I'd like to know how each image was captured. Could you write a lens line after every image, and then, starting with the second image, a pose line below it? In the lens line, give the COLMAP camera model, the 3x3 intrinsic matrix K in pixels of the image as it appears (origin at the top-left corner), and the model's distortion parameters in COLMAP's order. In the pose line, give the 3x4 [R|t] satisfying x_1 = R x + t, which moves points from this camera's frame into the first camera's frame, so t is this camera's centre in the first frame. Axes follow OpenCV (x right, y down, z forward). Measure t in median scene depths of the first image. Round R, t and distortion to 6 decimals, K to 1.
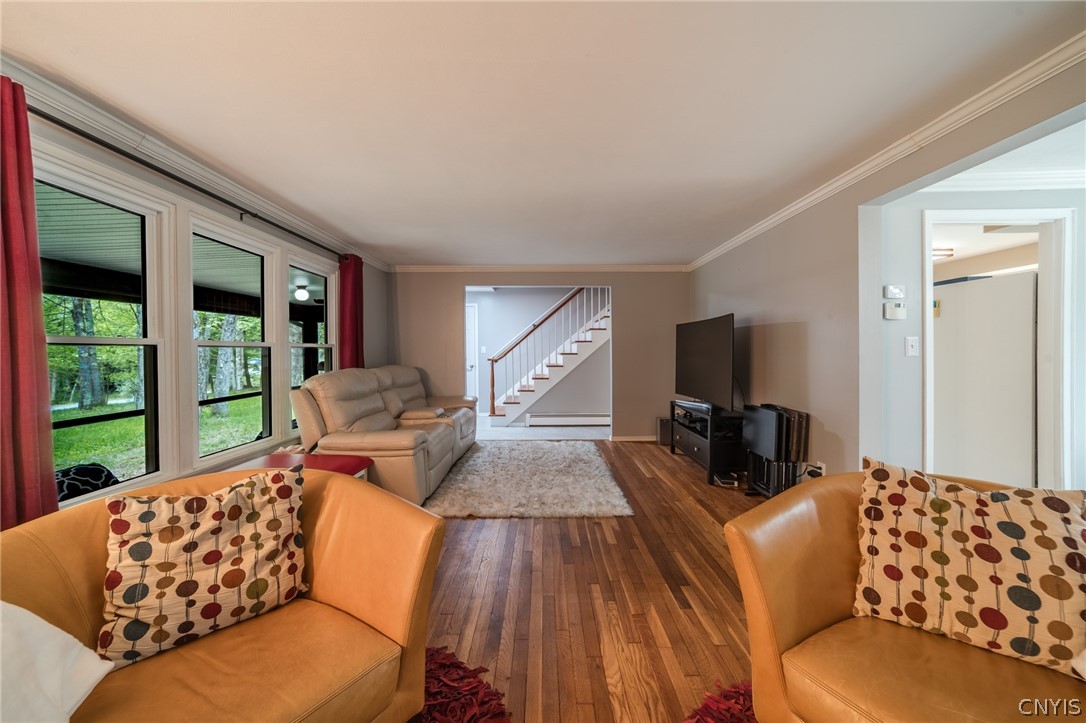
lens RADIAL K [[392.5, 0, 545.9], [0, 392.5, 345.0], [0, 0, 1]] dist [0.022314, 0.000364]
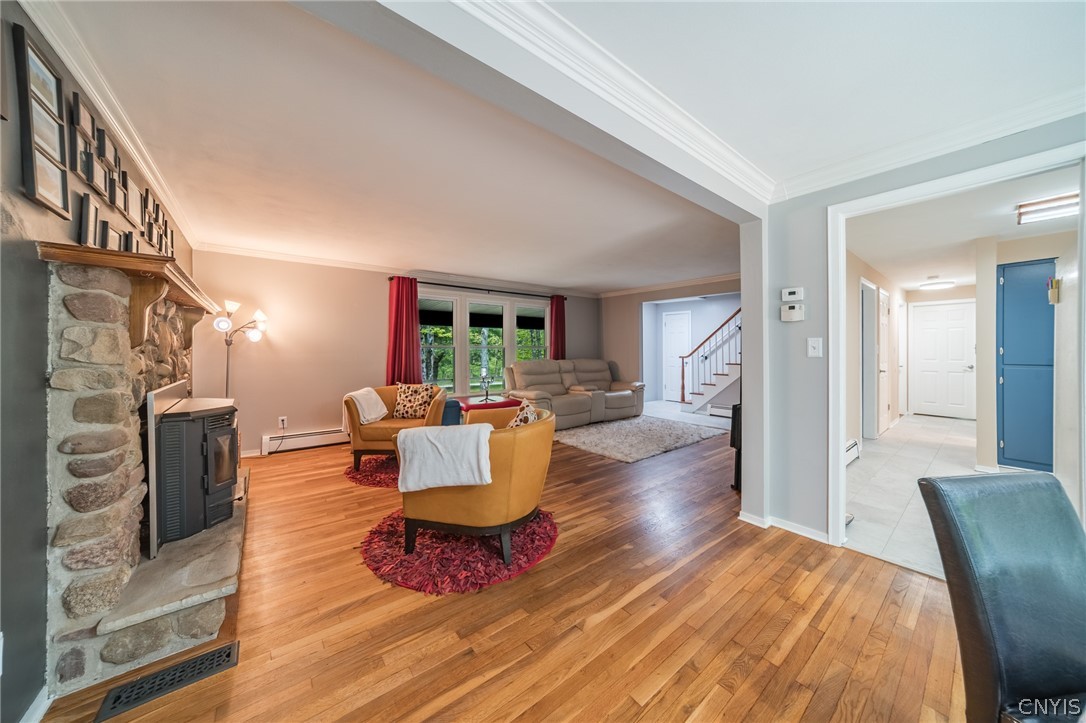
lens RADIAL K [[342.6, 0, 547.8], [0, 342.6, 353.1], [0, 0, 1]] dist [-0.003613, 0.001229]
pose [[0.636309, 0.014406, -0.771300, 1.778304], [0.003874, 0.999753, 0.021869, -0.006811], [0.771425, -0.016904, 0.636096, -0.061734]]
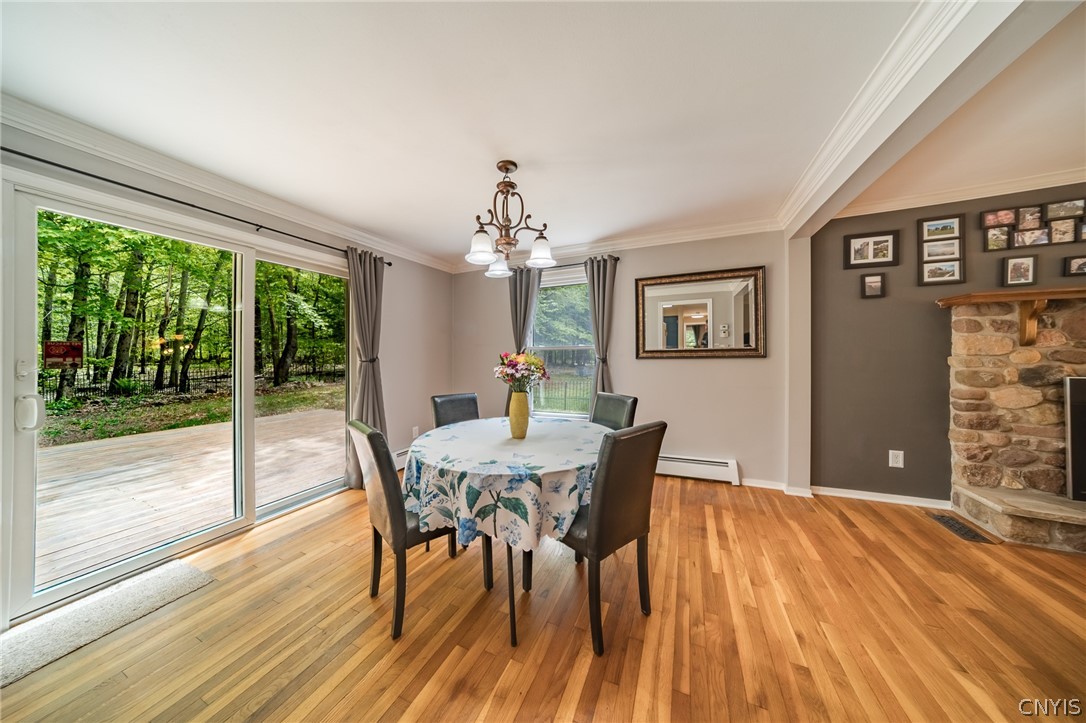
lens RADIAL K [[342.6, 0, 544.7], [0, 342.6, 356.4], [0, 0, 1]] dist [-0.003613, 0.001229]
pose [[-0.924416, 0.001868, 0.381382, 1.701954], [-0.003104, 0.999918, -0.012423, 0.051202], [-0.381374, -0.012668, -0.924334, 1.578881]]
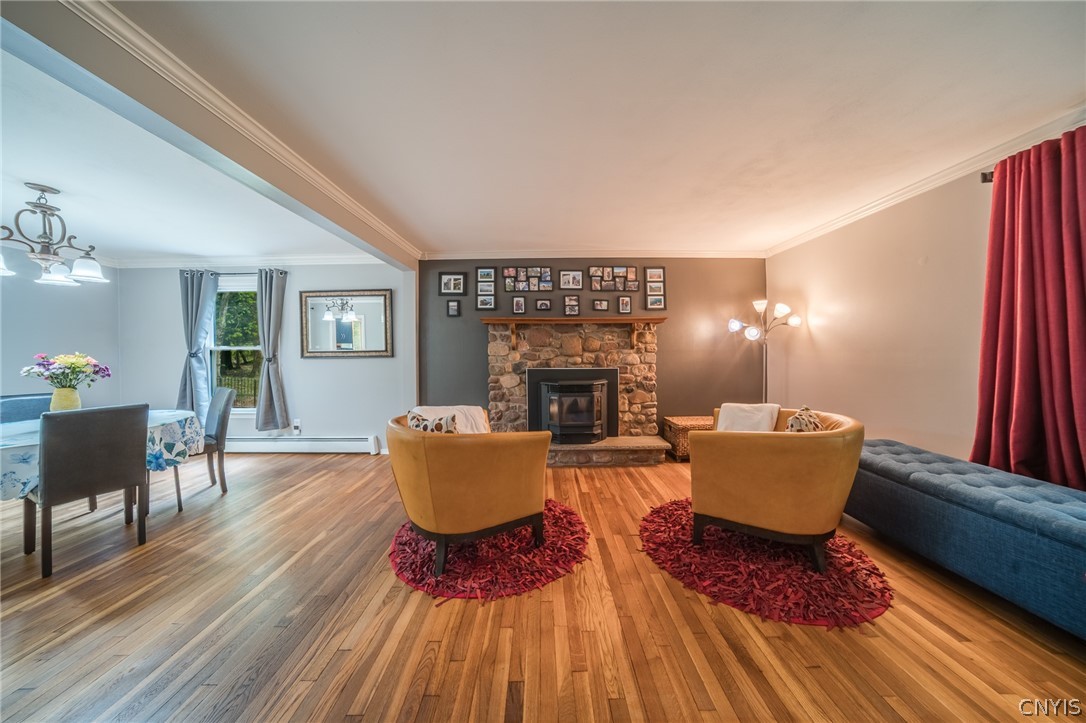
lens RADIAL K [[342.6, 0, 539.0], [0, 342.6, 356.6], [0, 0, 1]] dist [-0.003613, 0.001229]
pose [[-0.999992, 0.000726, 0.003842, 0.344136], [0.000707, 0.999988, -0.004859, 0.041201], [-0.003846, -0.004856, -0.999981, 1.873466]]
